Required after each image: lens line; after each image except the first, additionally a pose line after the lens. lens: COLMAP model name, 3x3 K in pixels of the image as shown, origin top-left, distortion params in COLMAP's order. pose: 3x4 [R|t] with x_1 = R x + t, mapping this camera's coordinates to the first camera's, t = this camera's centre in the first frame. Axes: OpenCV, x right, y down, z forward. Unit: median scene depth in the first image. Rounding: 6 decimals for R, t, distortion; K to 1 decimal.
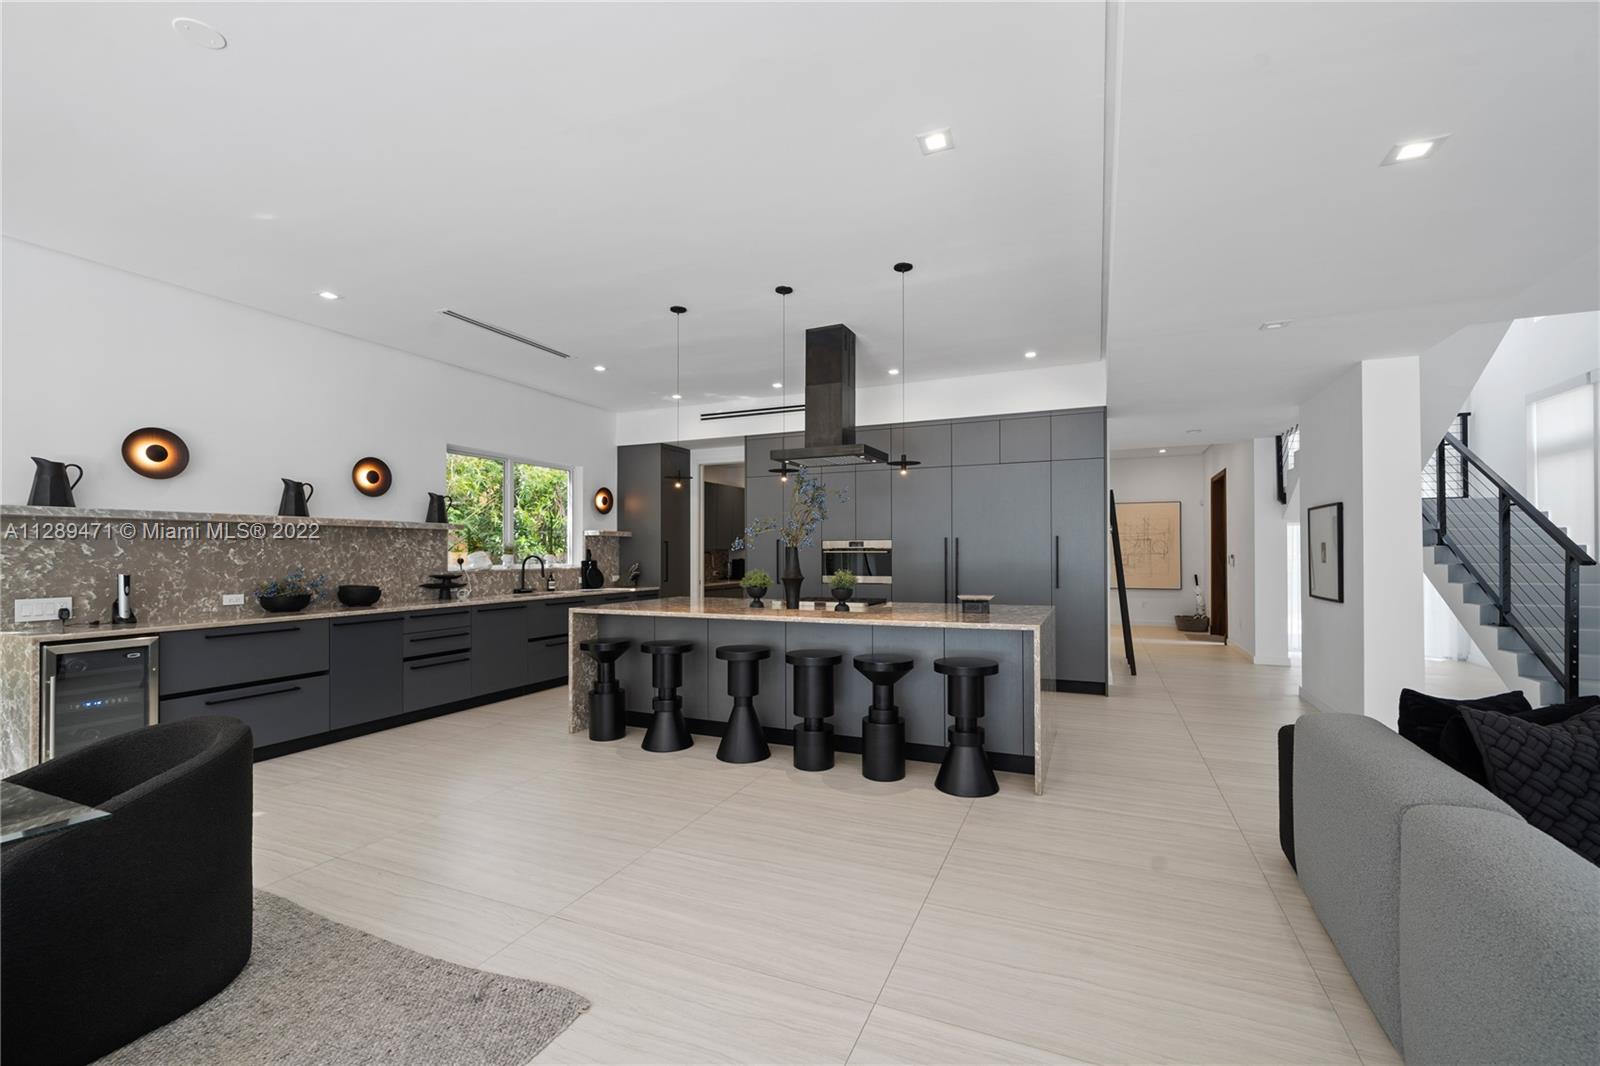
lens RADIAL K [[669.4, 0, 813.3], [0, 669.4, 536.0], [0, 0, 1]] dist [-0.000158, -0.000081]
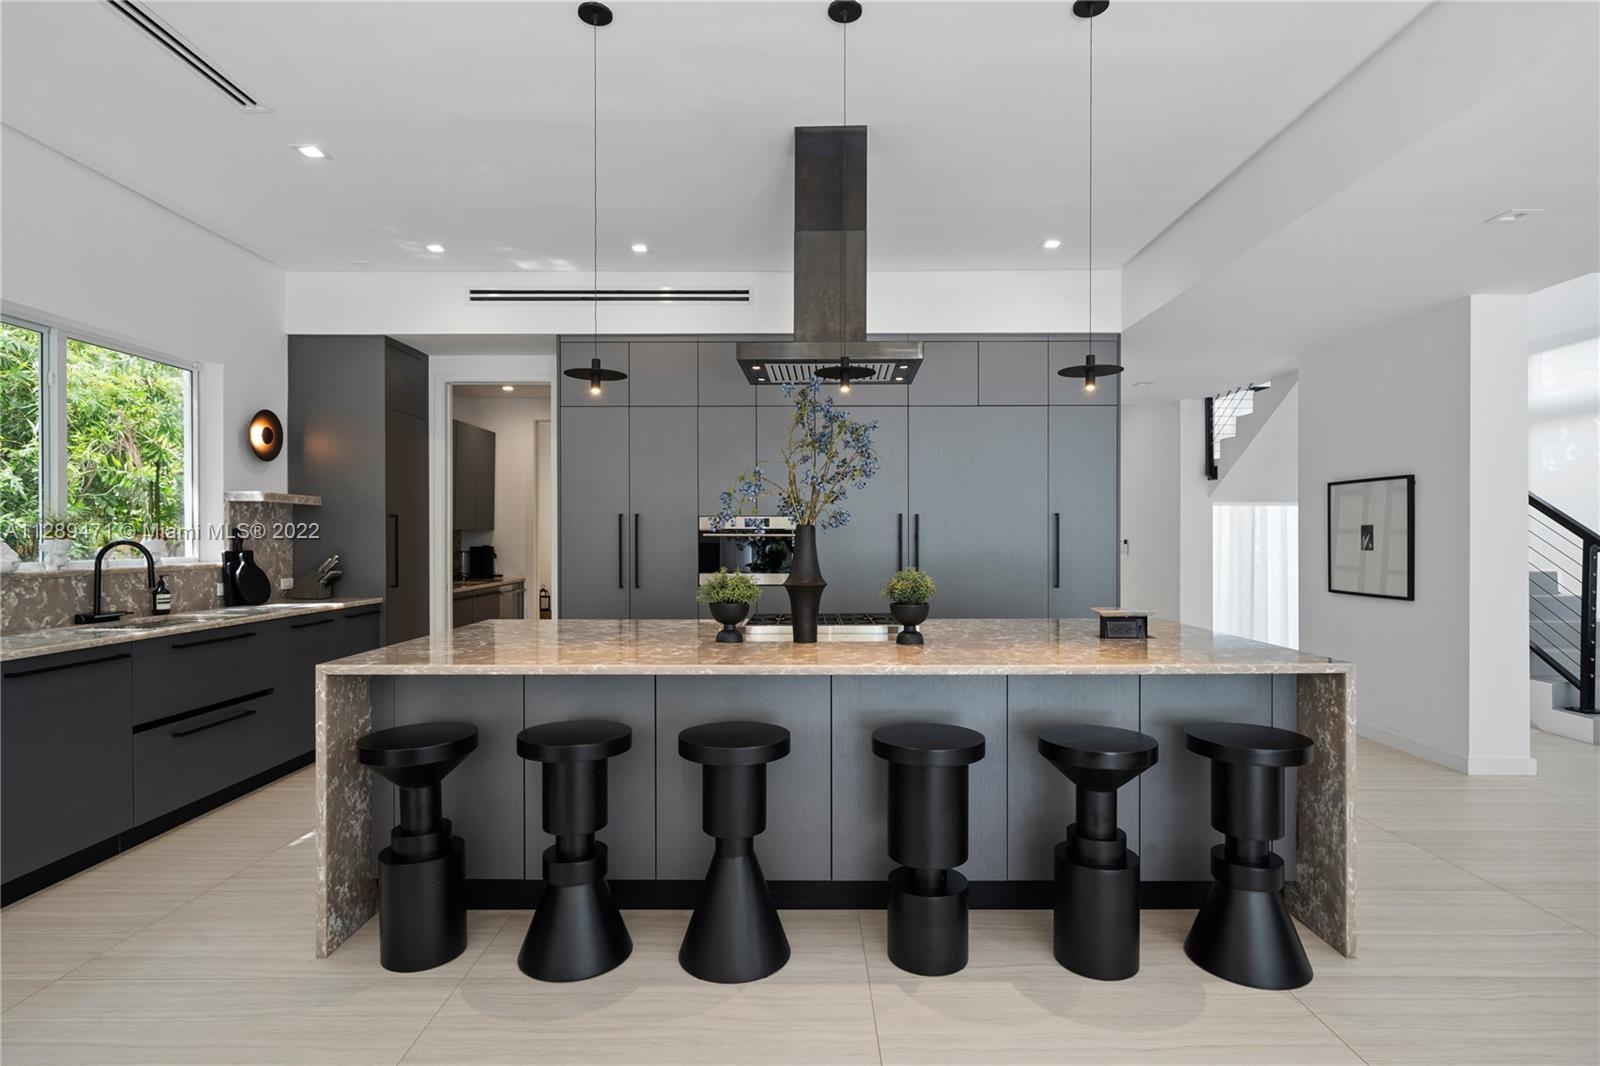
lens RADIAL K [[822.5, 0, 800.0], [0, 822.5, 533.0], [0, 0, 1]] dist [0.001418, 0.000149]
pose [[0.923294, 0.004062, 0.384073, -0.213749], [-0.012019, 0.999760, 0.018319, 0.007953], [-0.383906, -0.021530, 0.923121, 0.304232]]
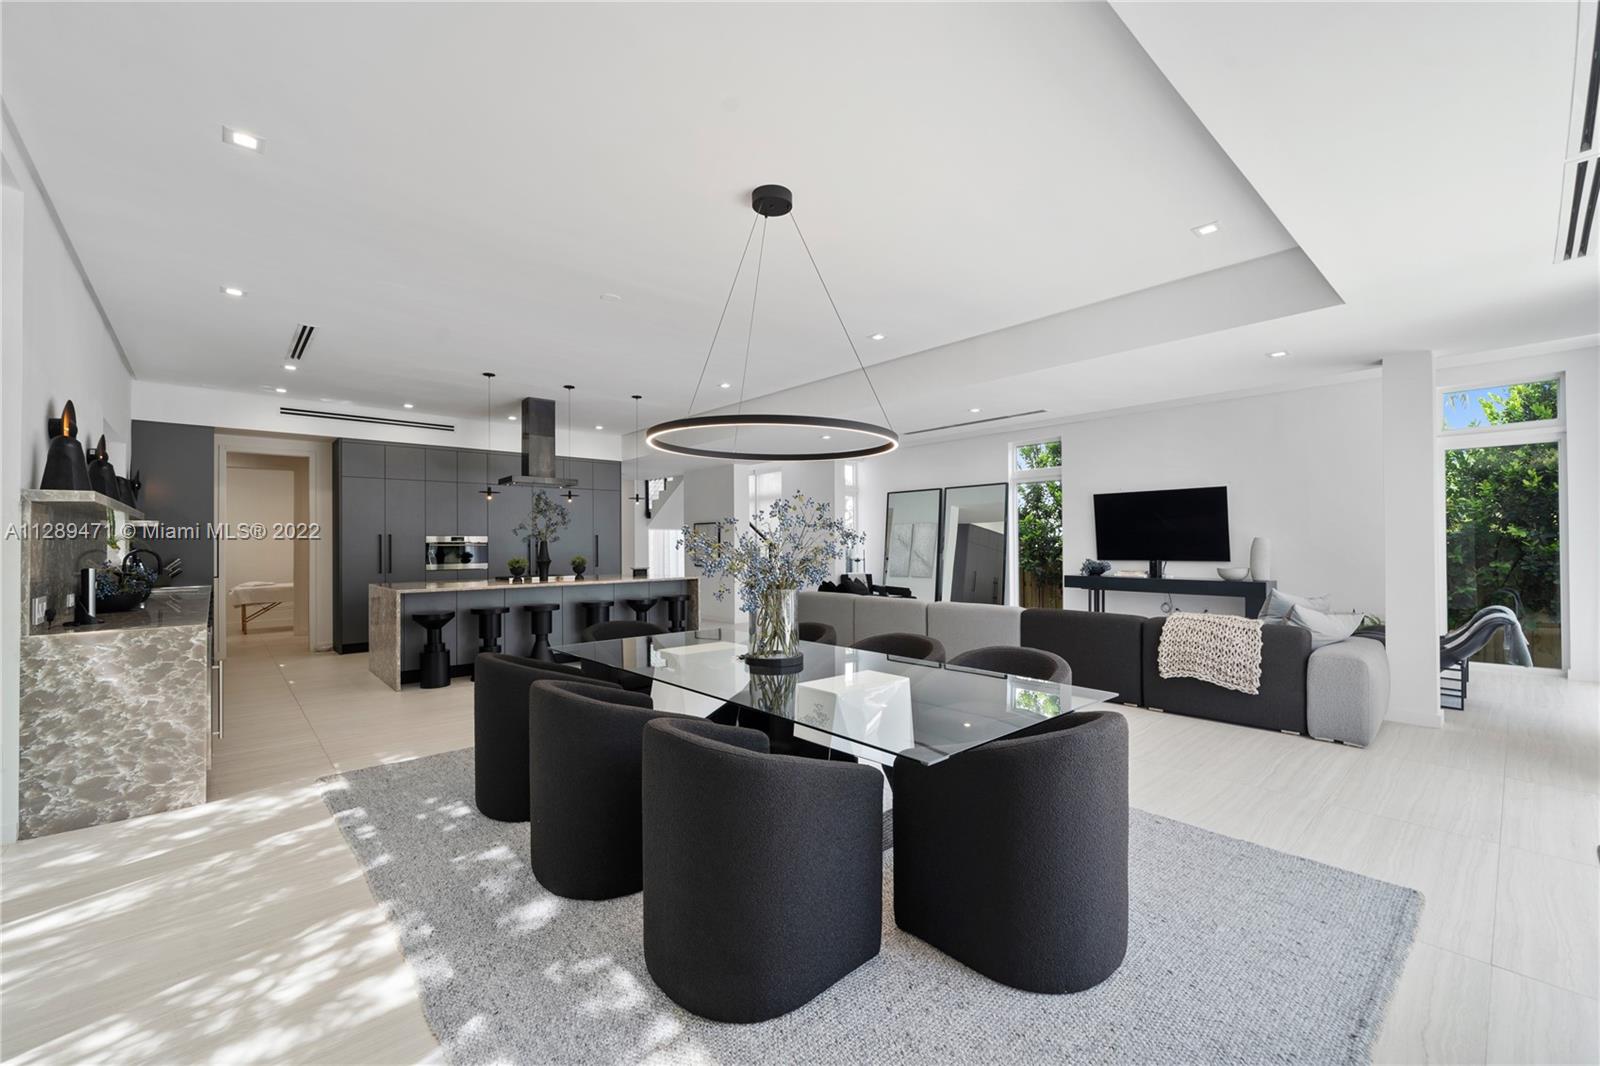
lens RADIAL K [[637.3, 0, 800.0], [0, 637.3, 533.0], [0, 0, 1]] dist [0.019765, 0.000039]
pose [[0.426600, 0.015607, 0.904306, -0.852029], [-0.017269, 0.999809, -0.009109, 0.000210], [-0.904276, -0.011731, 0.426788, -0.136205]]
